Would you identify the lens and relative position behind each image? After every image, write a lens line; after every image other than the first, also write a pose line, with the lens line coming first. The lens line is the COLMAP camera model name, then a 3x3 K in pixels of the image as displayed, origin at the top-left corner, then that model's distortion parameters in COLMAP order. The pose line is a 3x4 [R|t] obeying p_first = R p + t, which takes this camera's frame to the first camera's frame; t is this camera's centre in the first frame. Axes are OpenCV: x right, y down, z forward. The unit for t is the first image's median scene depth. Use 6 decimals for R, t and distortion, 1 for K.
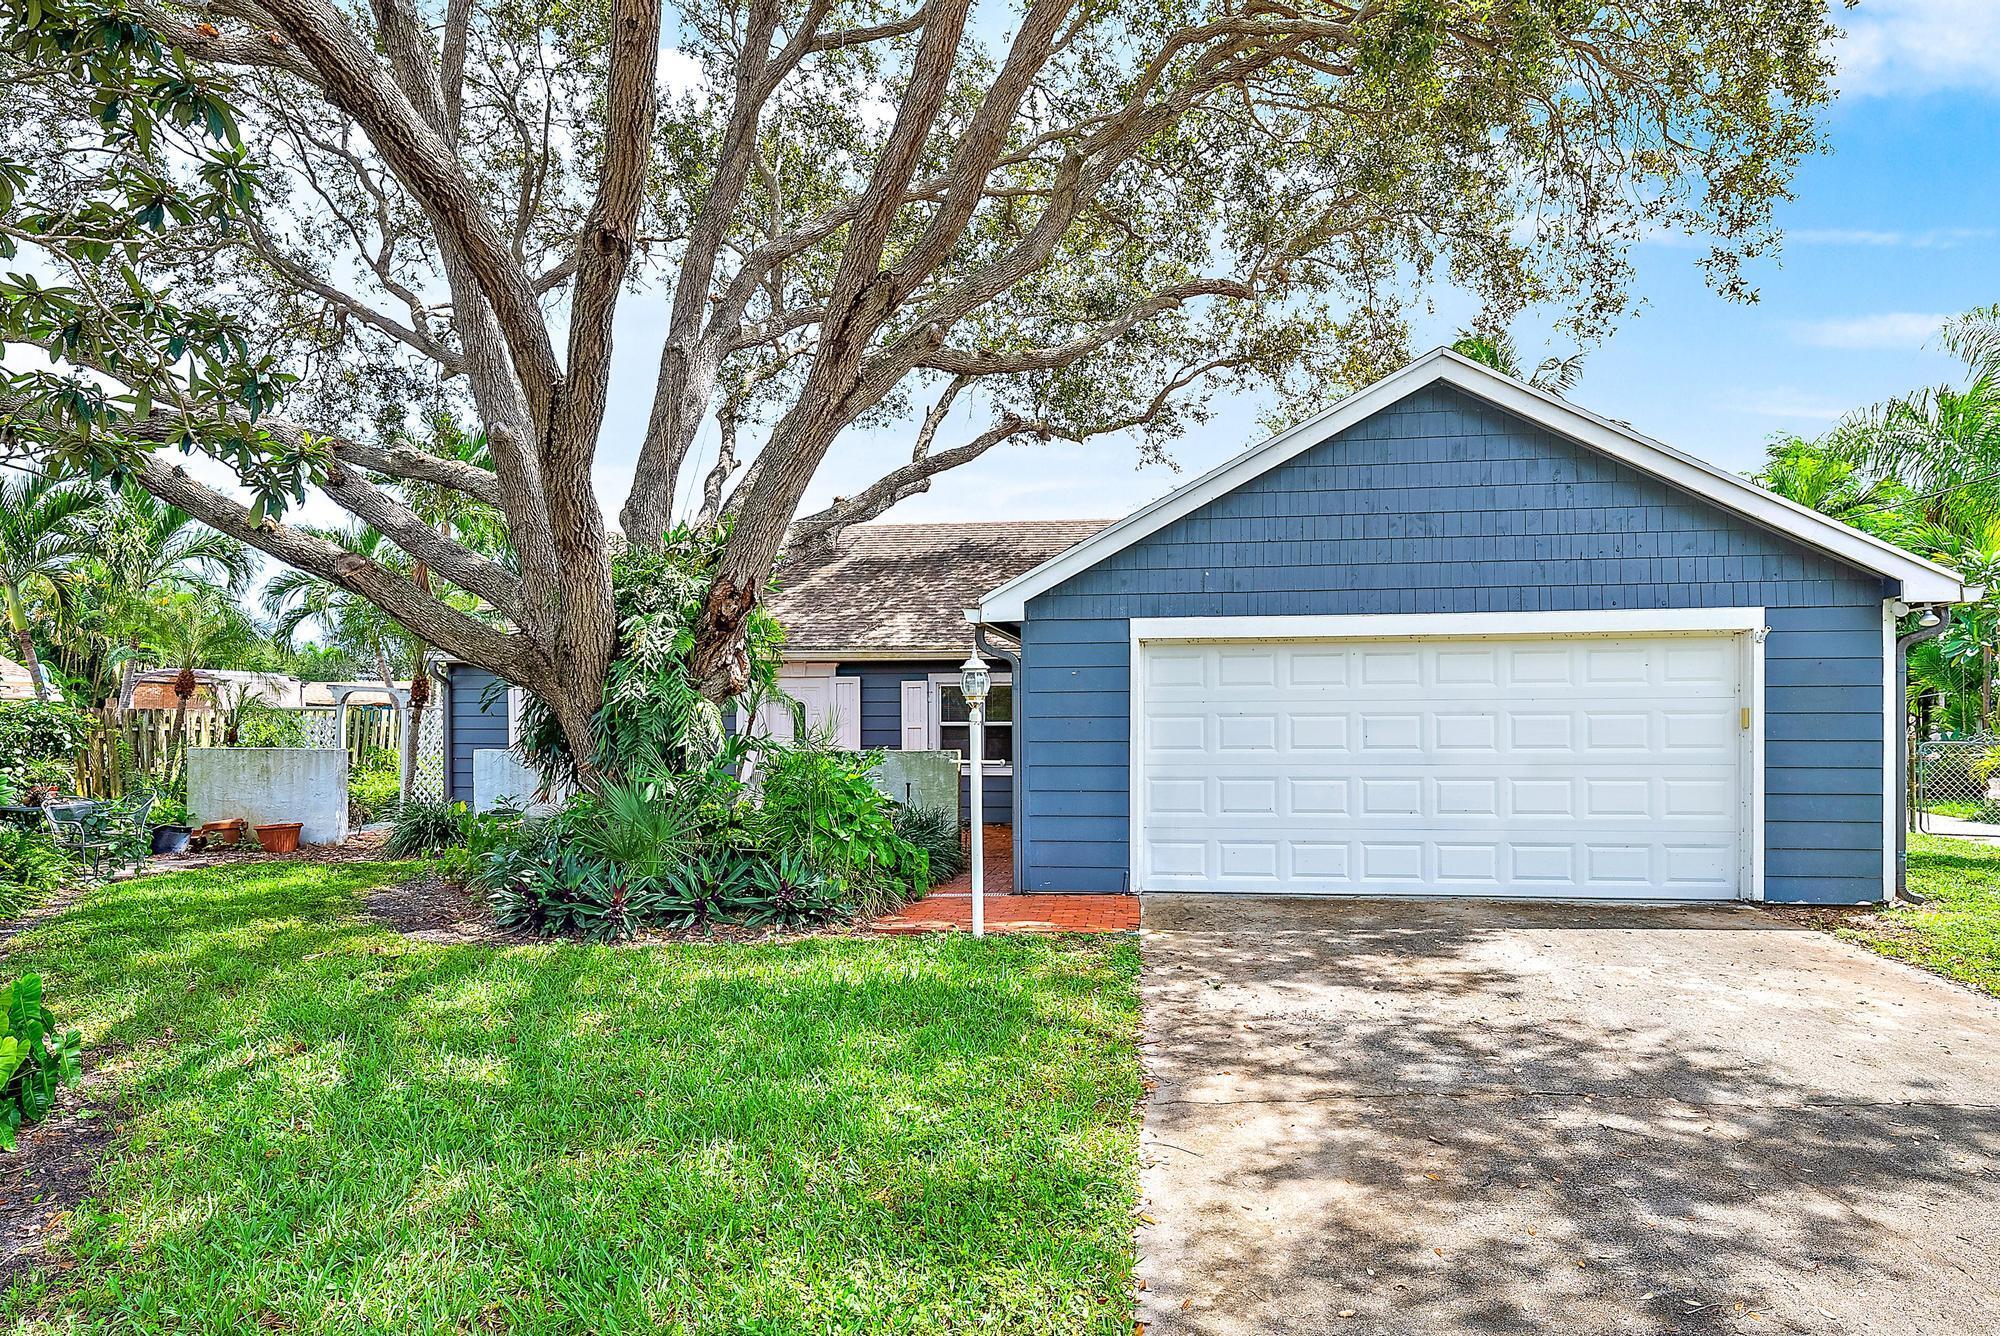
lens RADIAL K [[1163.6, 0, 993.7], [0, 1163.6, 679.2], [0, 0, 1]] dist [0.003501, 0.000281]
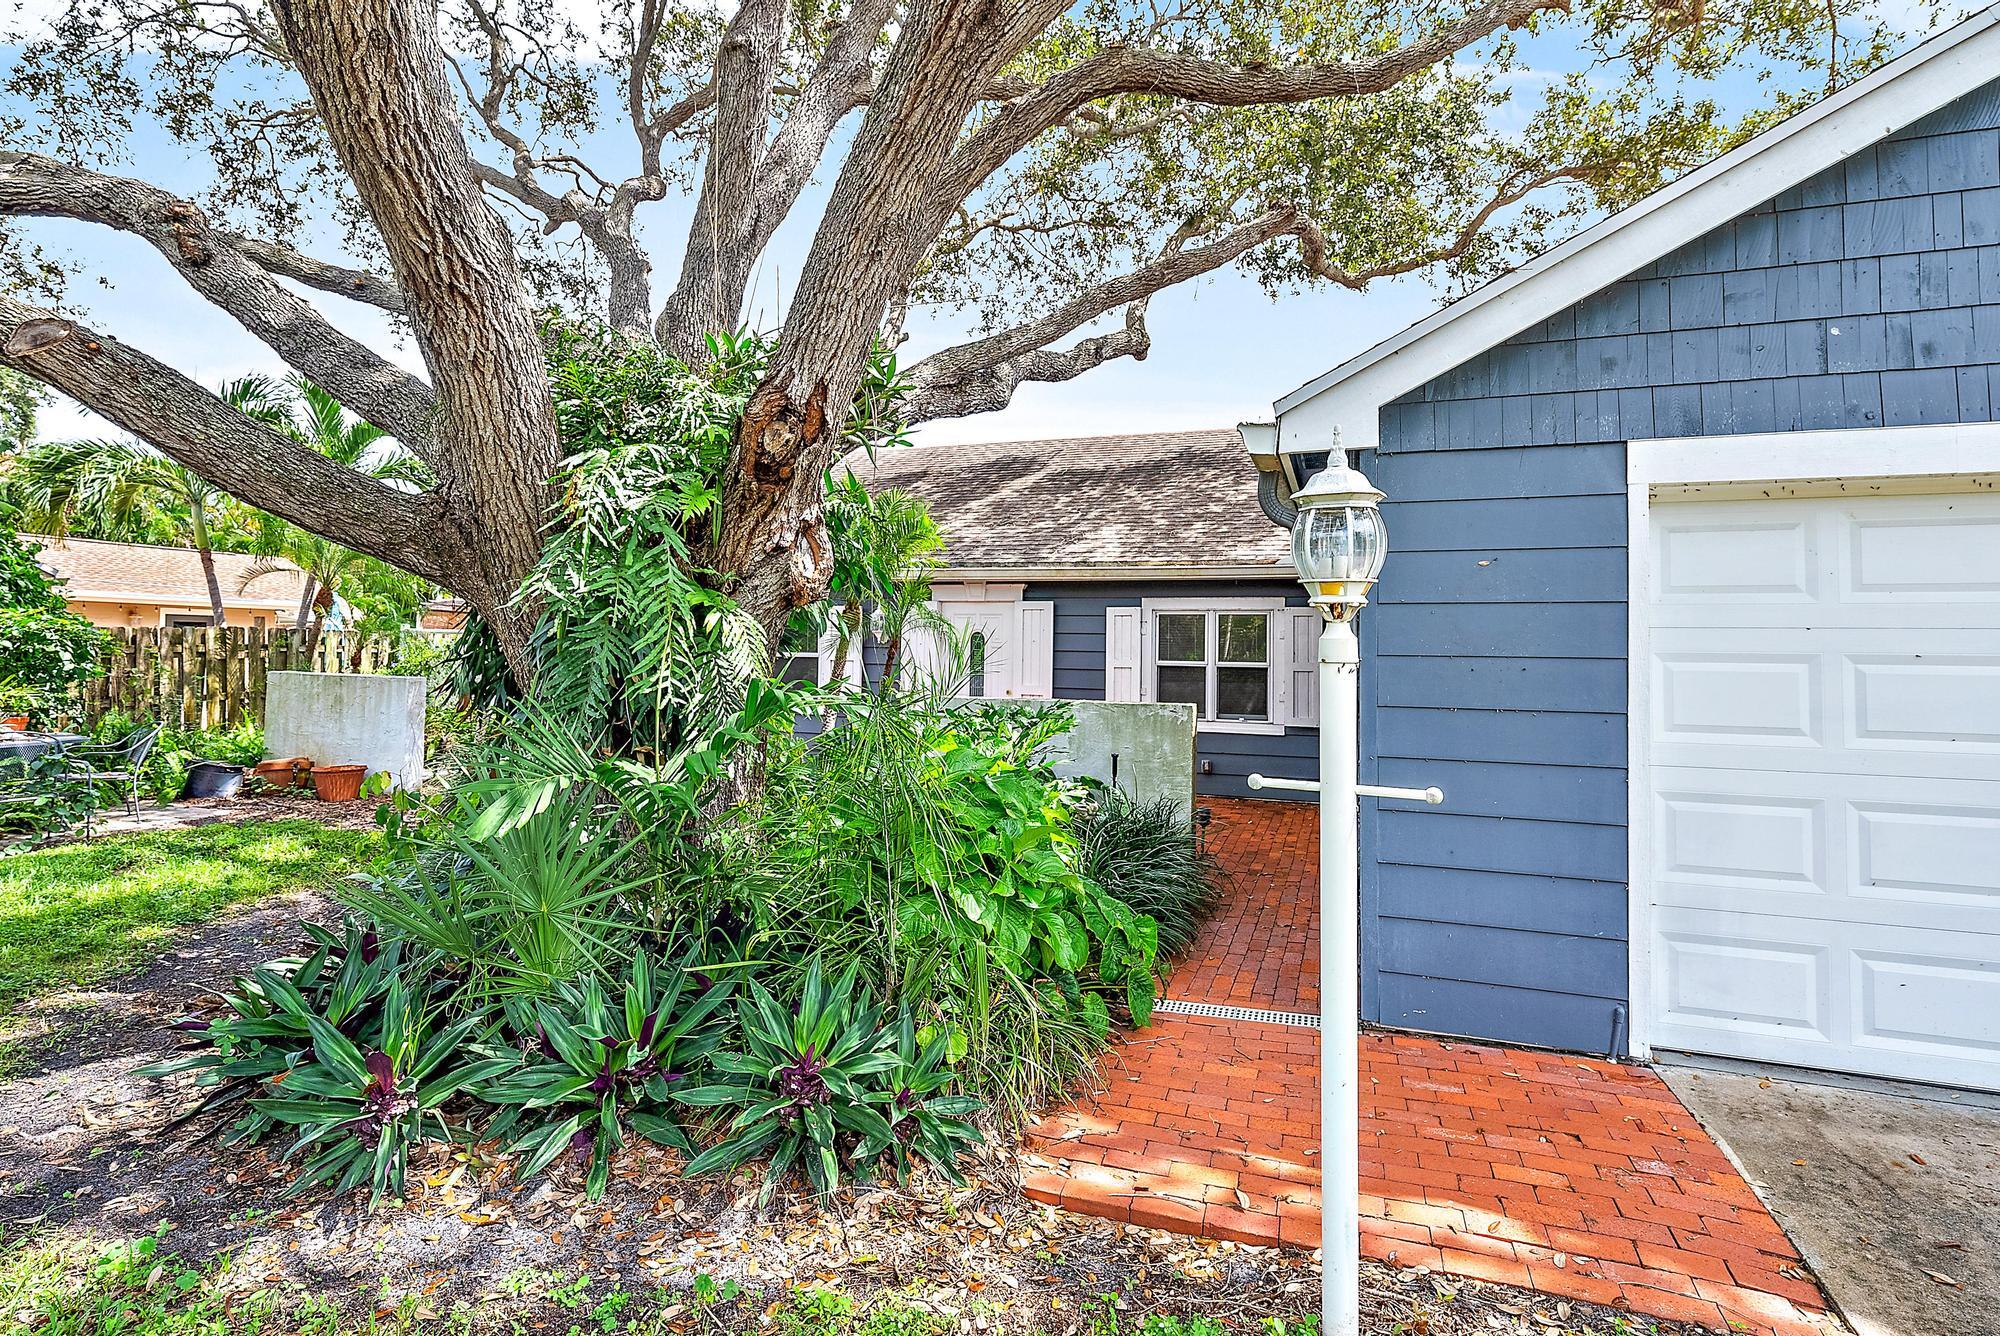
lens RADIAL K [[972.6, 0, 887.3], [0, 972.6, 639.4], [0, 0, 1]] dist [0.001035, -0.000203]
pose [[0.954873, 0.015336, -0.296620, -0.034687], [-0.010314, 0.999776, 0.018487, 0.016574], [0.296837, -0.014593, 0.954817, 0.442485]]
